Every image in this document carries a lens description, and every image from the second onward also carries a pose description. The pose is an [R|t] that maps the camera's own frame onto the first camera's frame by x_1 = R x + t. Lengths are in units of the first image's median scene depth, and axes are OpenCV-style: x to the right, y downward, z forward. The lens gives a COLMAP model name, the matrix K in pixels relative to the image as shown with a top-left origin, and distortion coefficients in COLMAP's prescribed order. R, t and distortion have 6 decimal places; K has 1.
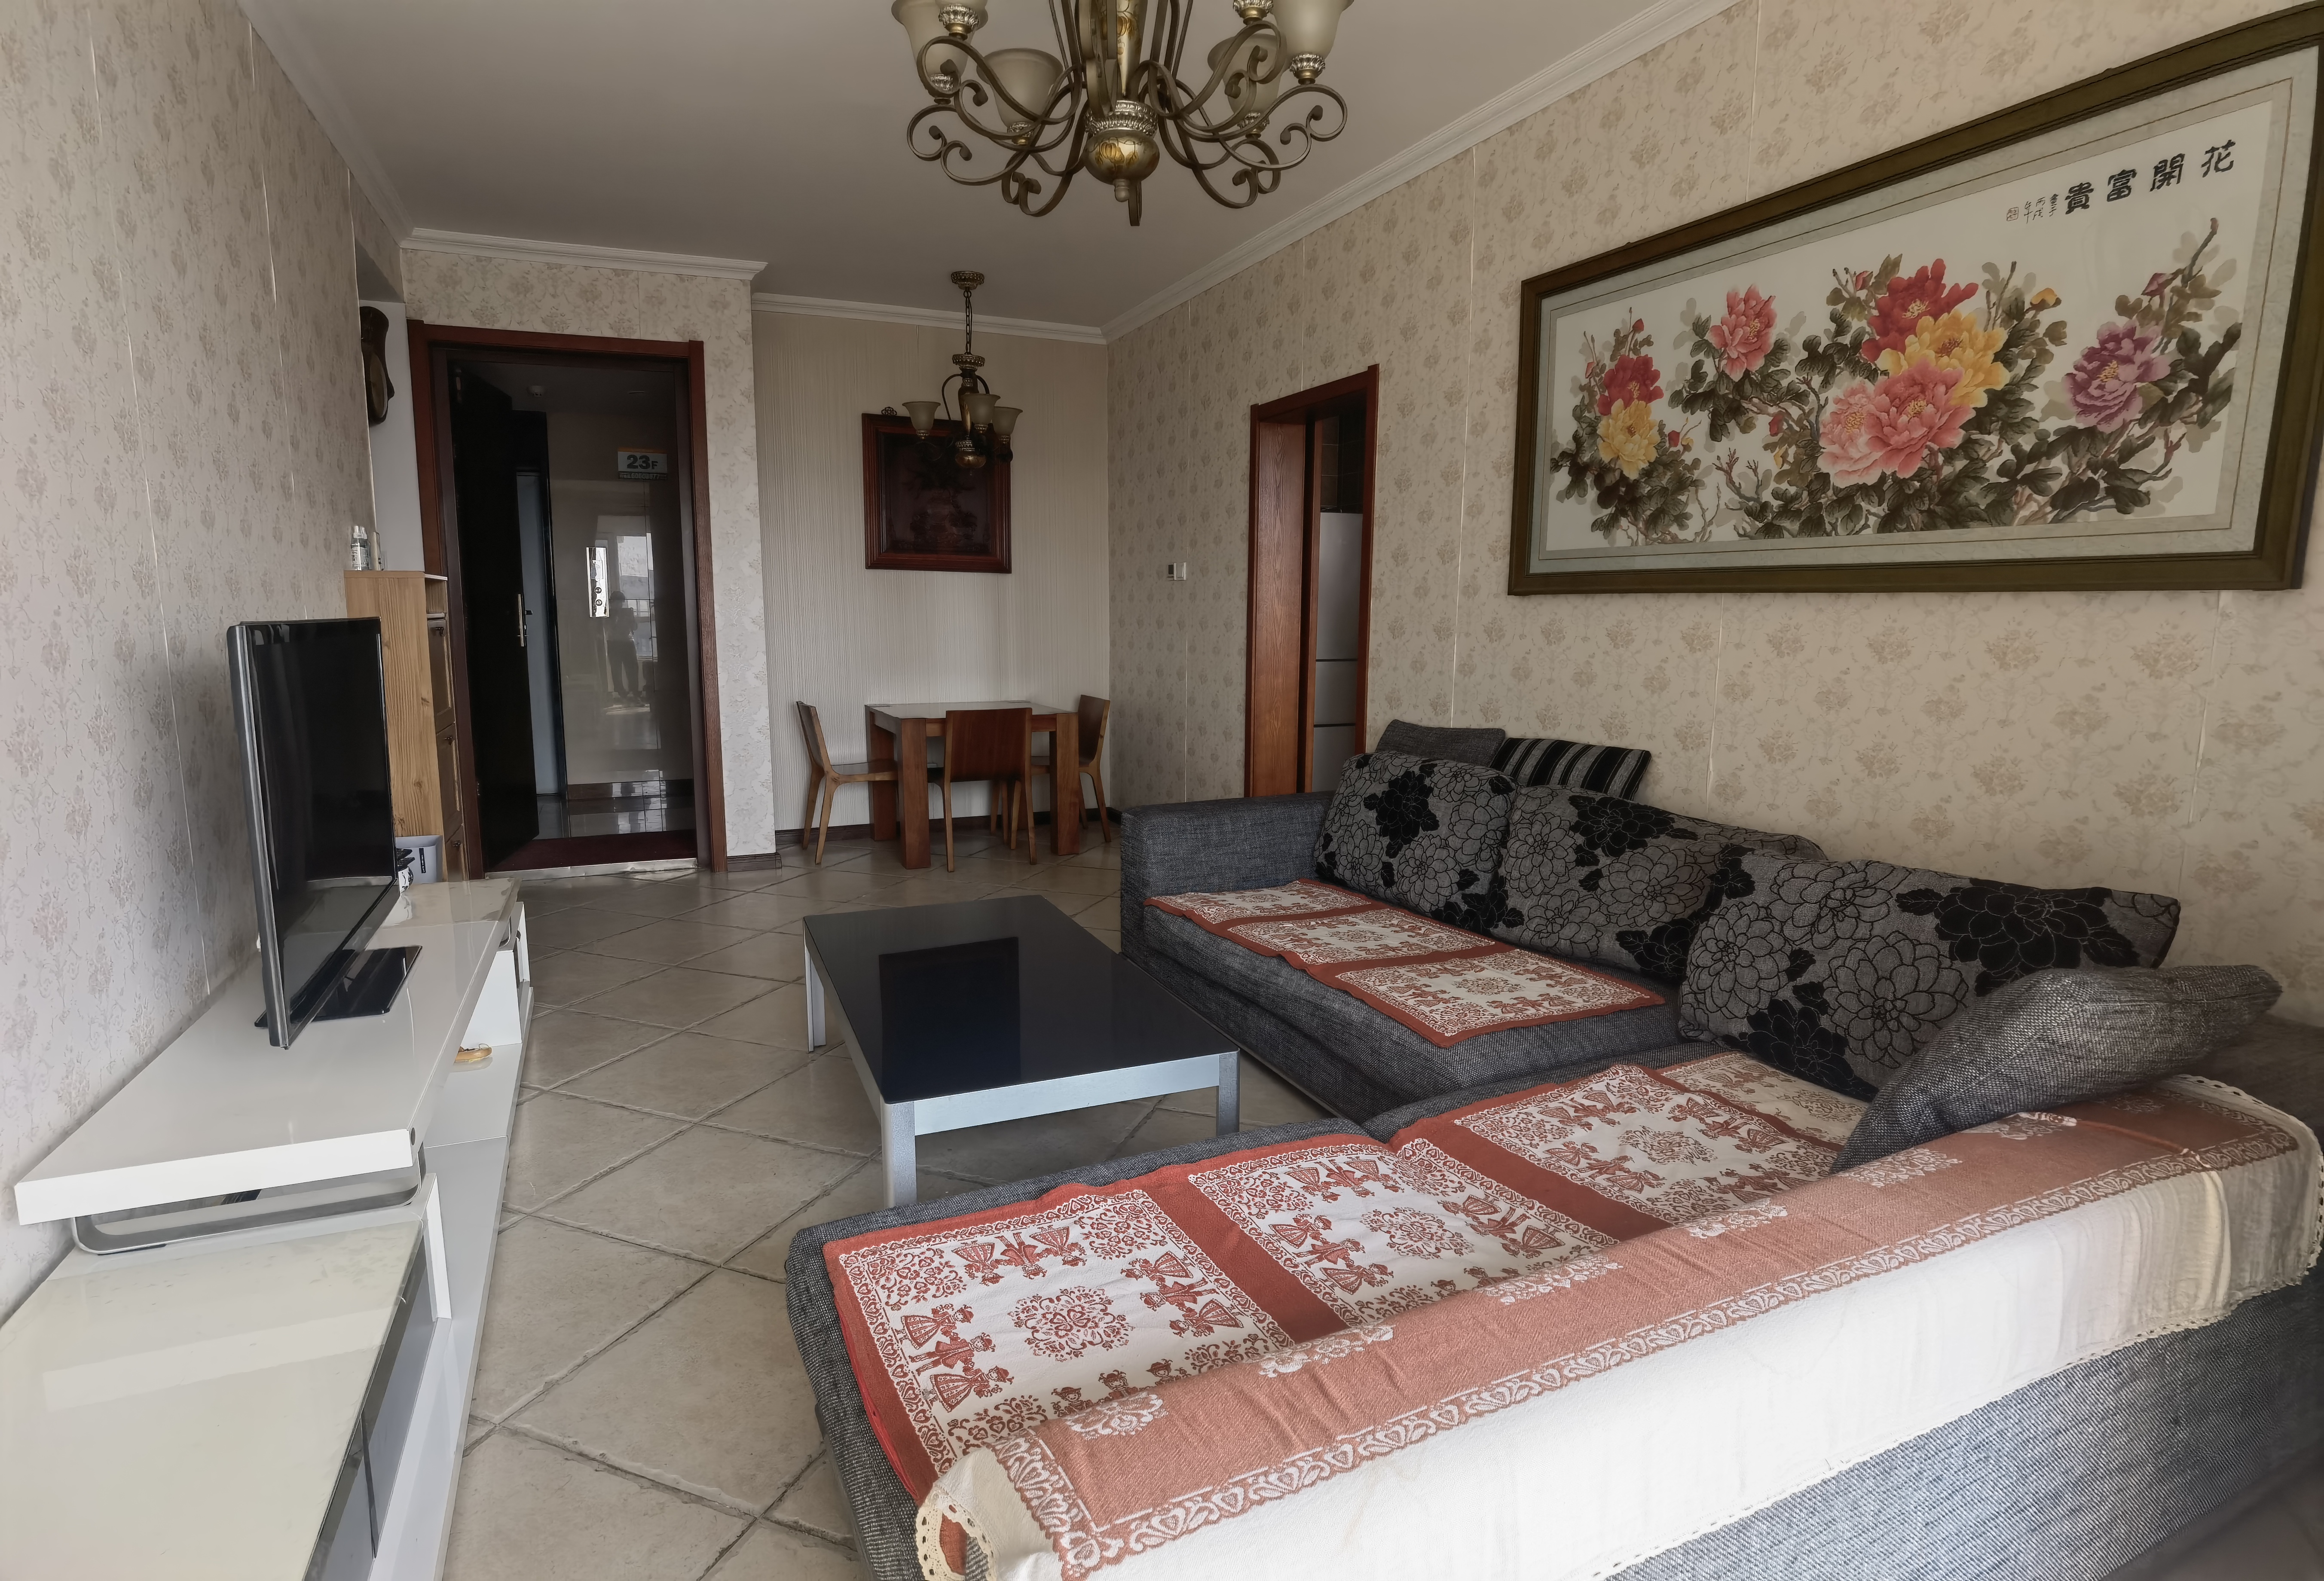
lens RADIAL K [[1197.5, 0, 1137.0], [0, 1197.5, 784.4], [0, 0, 1]] dist [-0.069616, 0.047759]
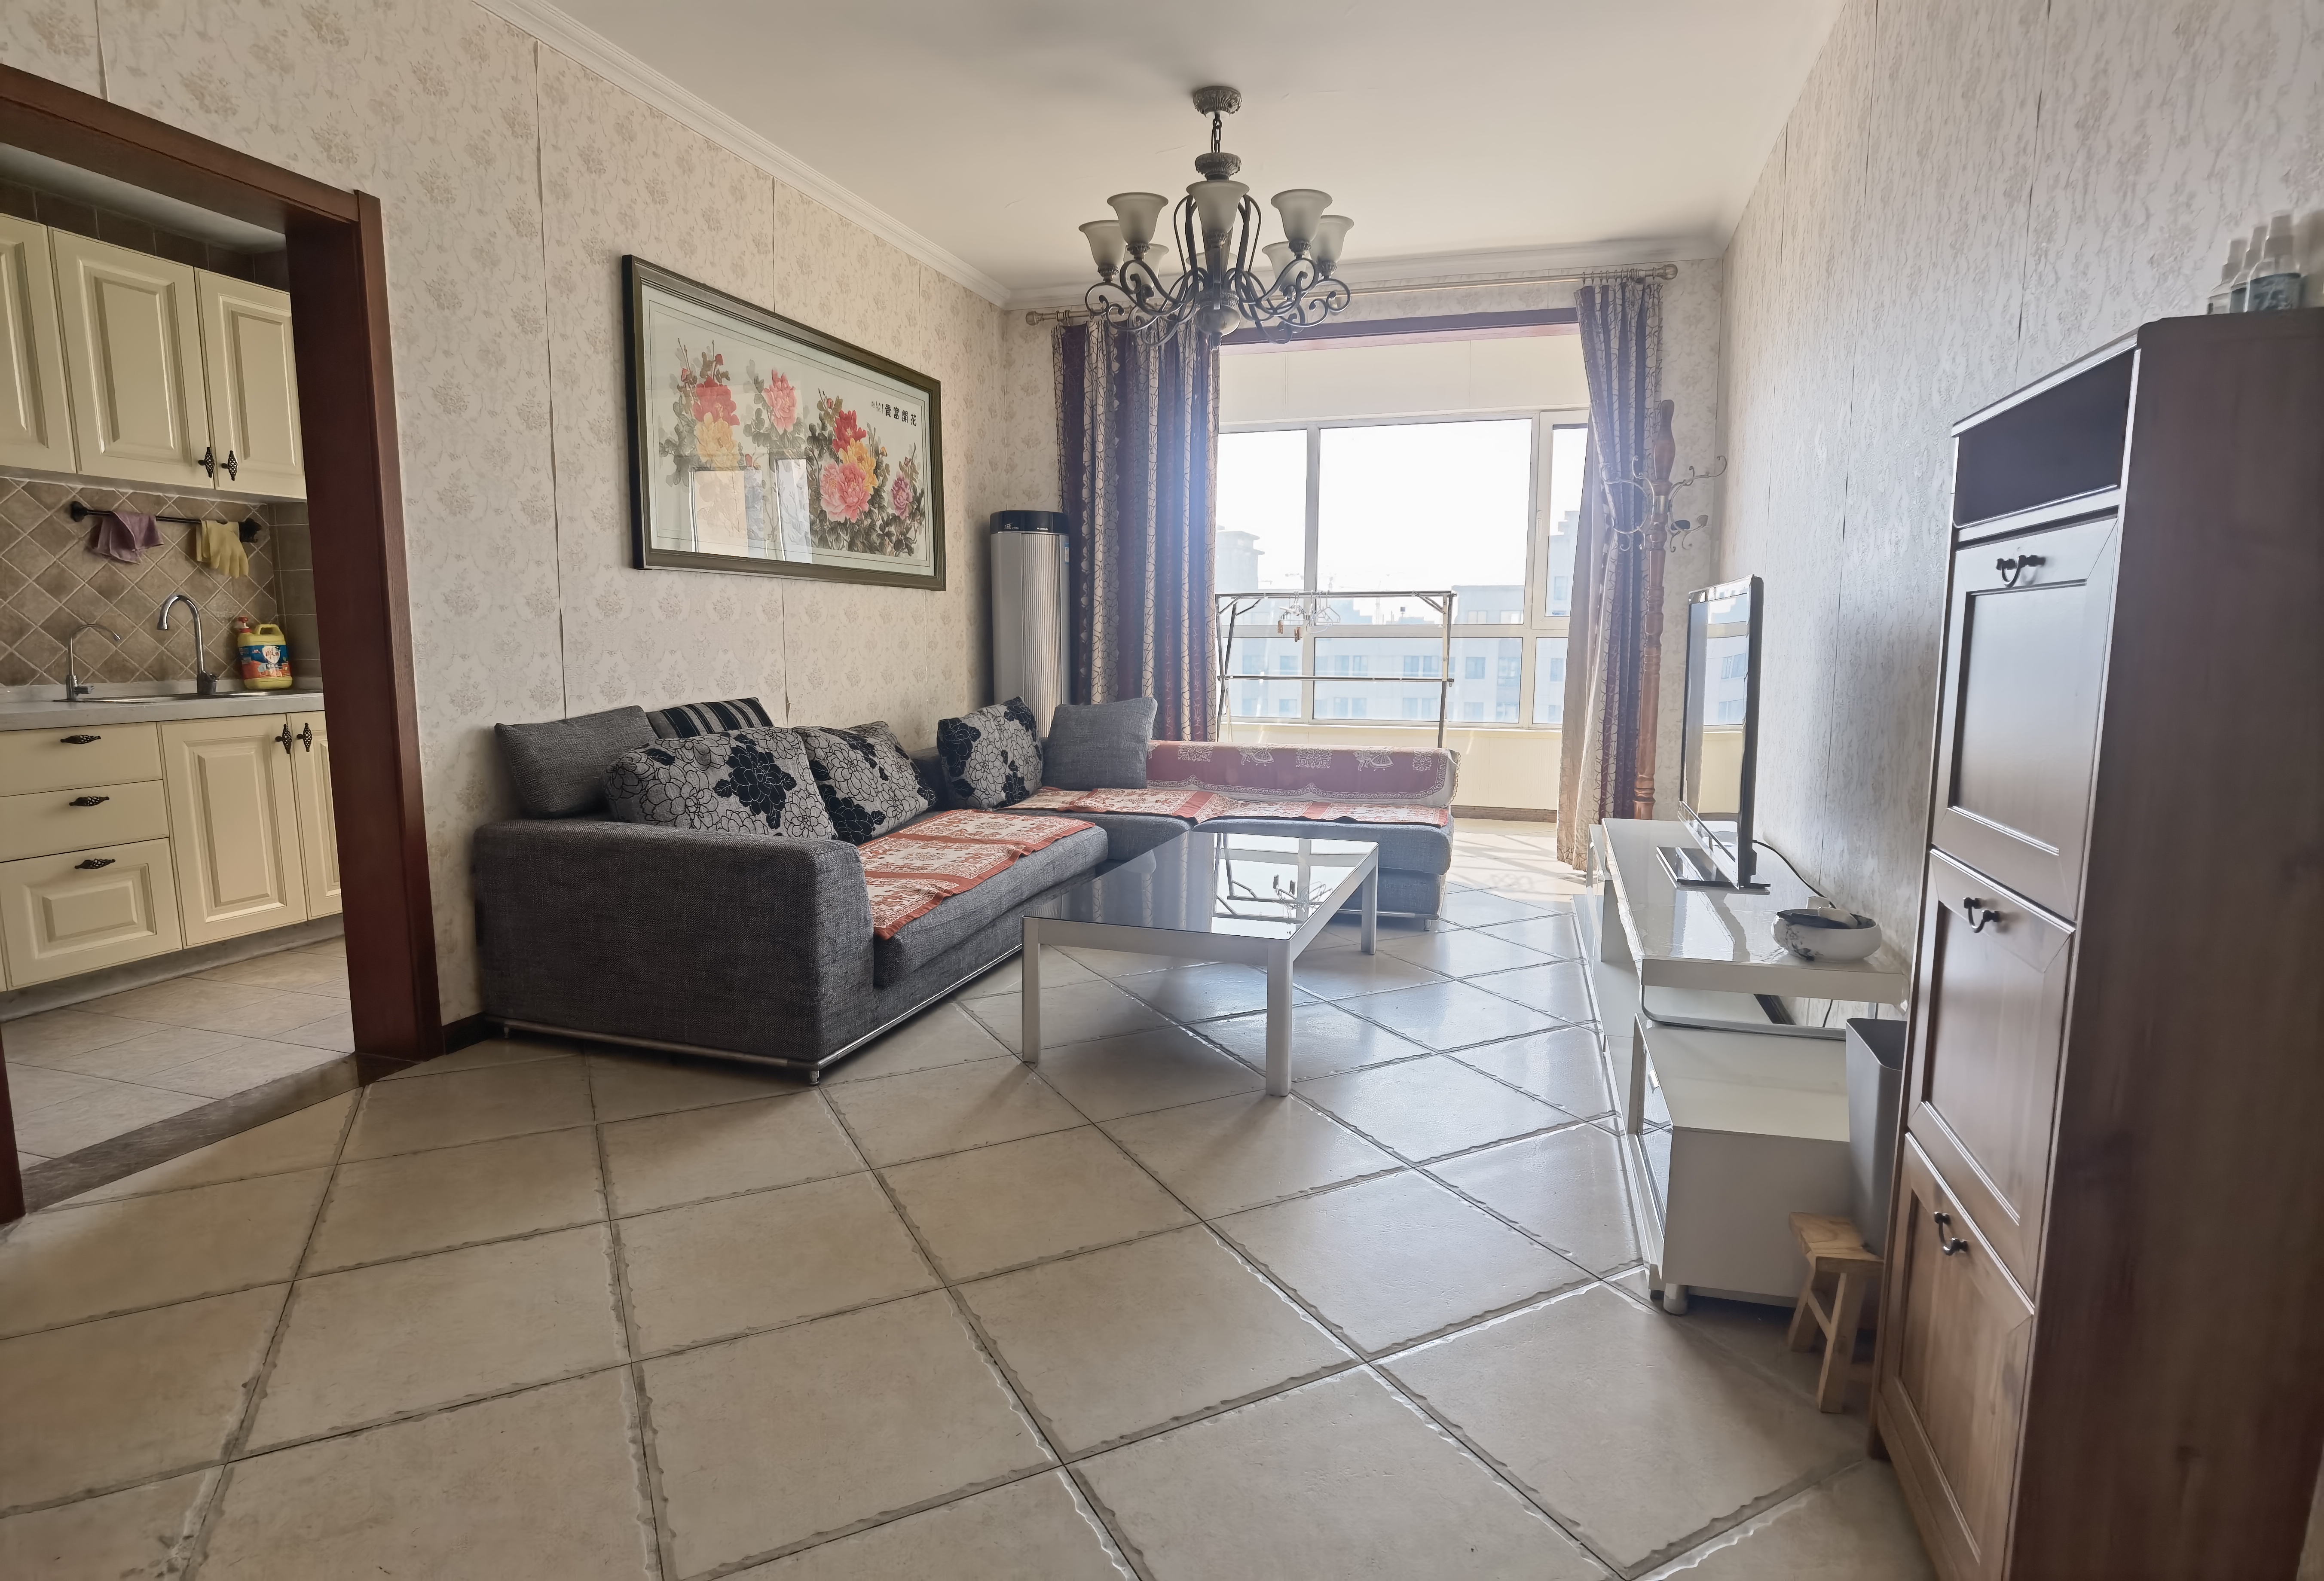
lens RADIAL K [[1203.8, 0, 1203.3], [0, 1203.8, 791.1], [0, 0, 1]] dist [-0.064464, 0.022892]
pose [[-0.771746, -0.096082, 0.628631, -0.978136], [0.078174, 0.966689, 0.243723, -0.261569], [-0.631108, 0.237234, -0.738527, 2.095685]]
